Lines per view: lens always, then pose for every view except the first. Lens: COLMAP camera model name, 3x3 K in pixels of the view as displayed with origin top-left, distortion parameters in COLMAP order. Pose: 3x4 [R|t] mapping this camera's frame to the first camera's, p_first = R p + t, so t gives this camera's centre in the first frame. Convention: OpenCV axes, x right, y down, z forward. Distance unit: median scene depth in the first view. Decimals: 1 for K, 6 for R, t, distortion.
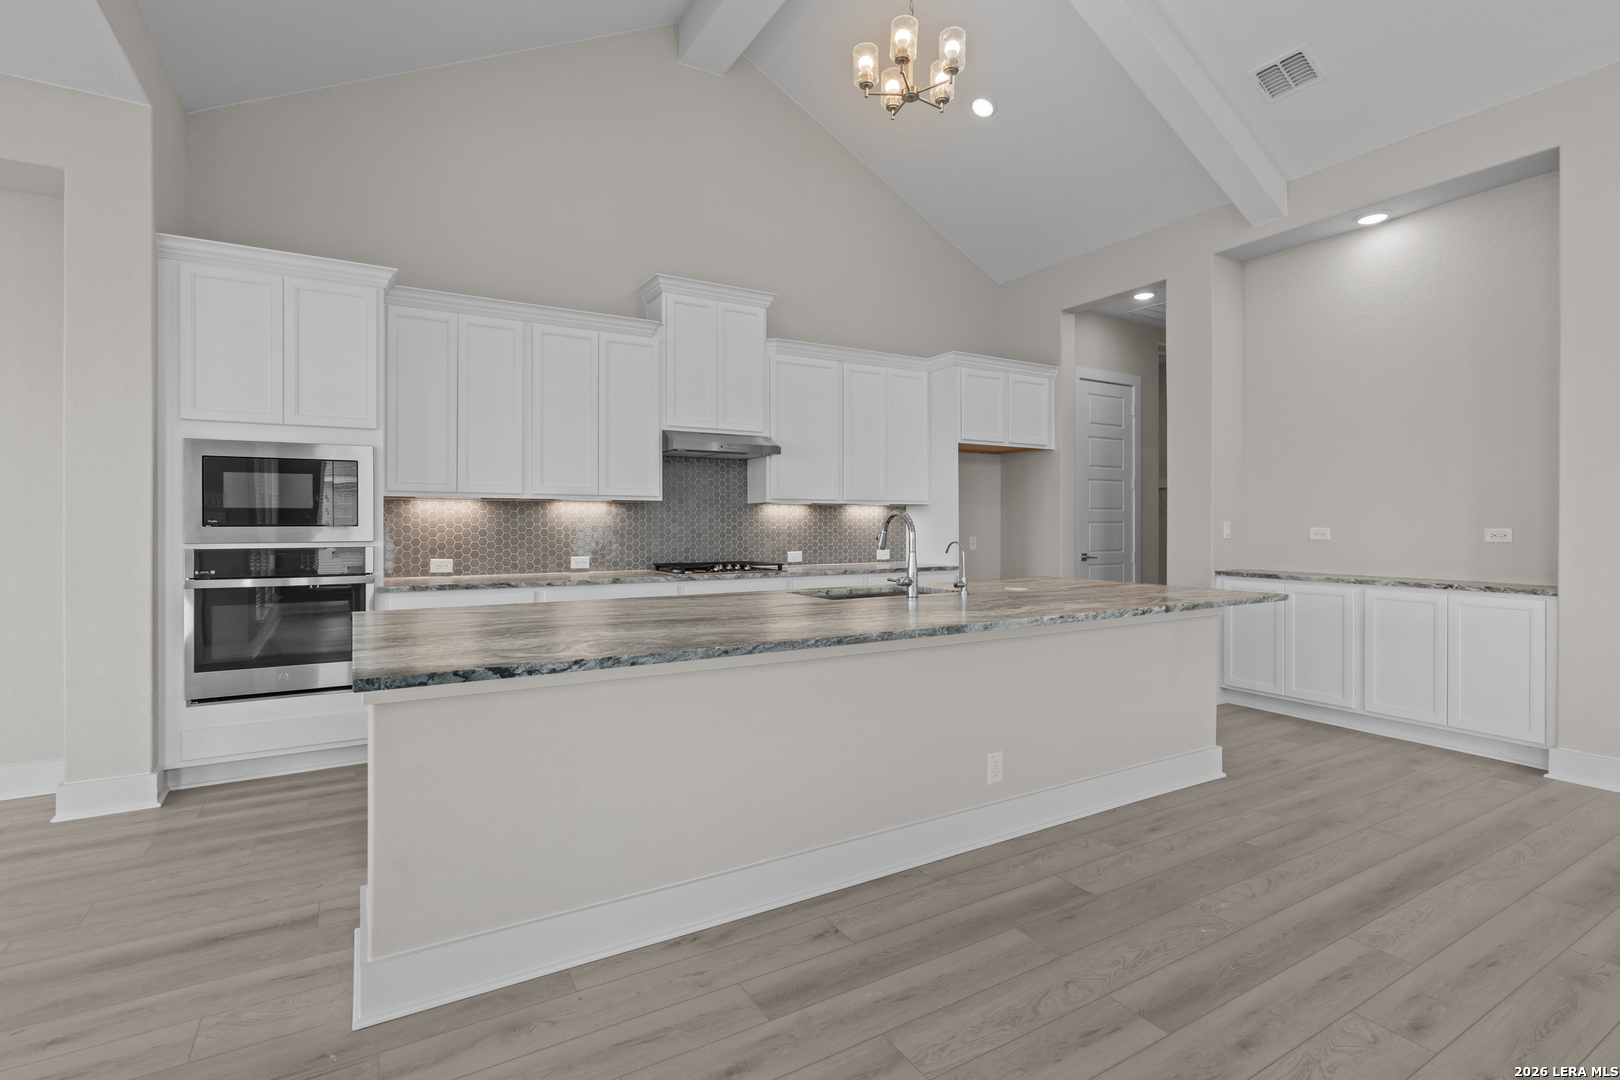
lens RADIAL K [[760.7, 0, 806.1], [0, 760.7, 525.4], [0, 0, 1]] dist [-0.013960, 0.006403]
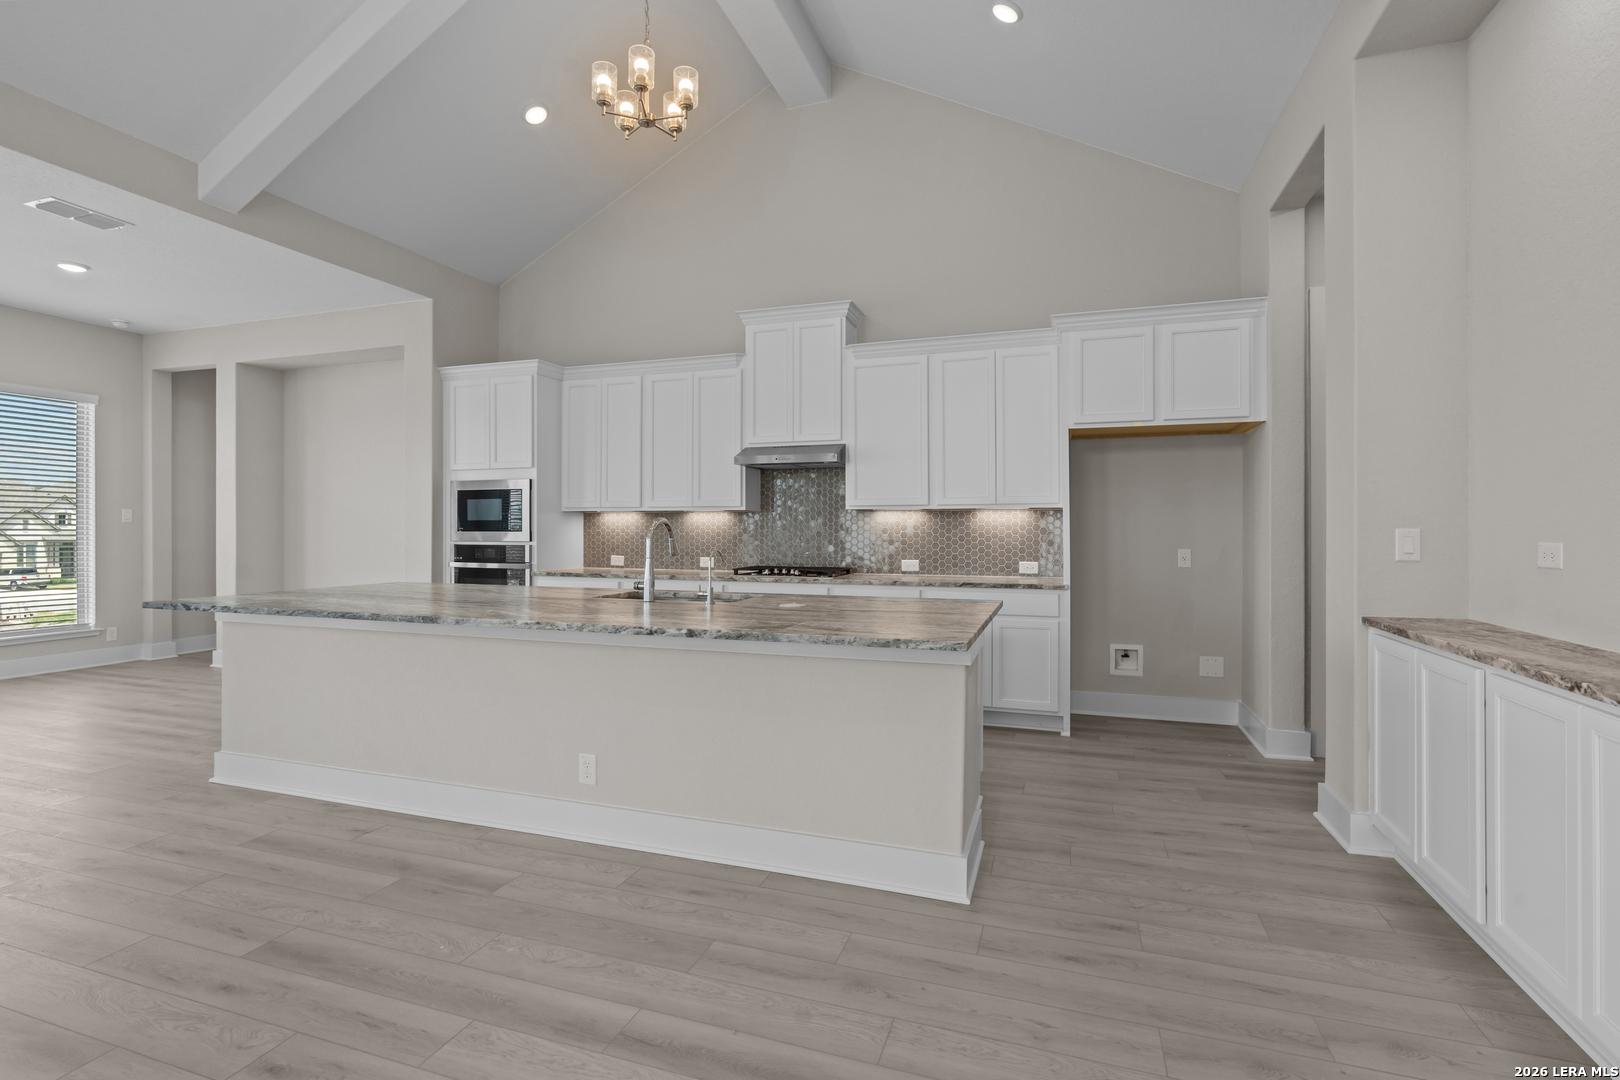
lens RADIAL K [[760.7, 0, 809.0], [0, 760.7, 529.8], [0, 0, 1]] dist [-0.013960, 0.006403]
pose [[0.650351, 0.001934, -0.759631, 0.992893], [-0.003870, 0.999992, -0.000767, -0.003630], [0.759624, 0.003438, 0.650353, 0.454521]]
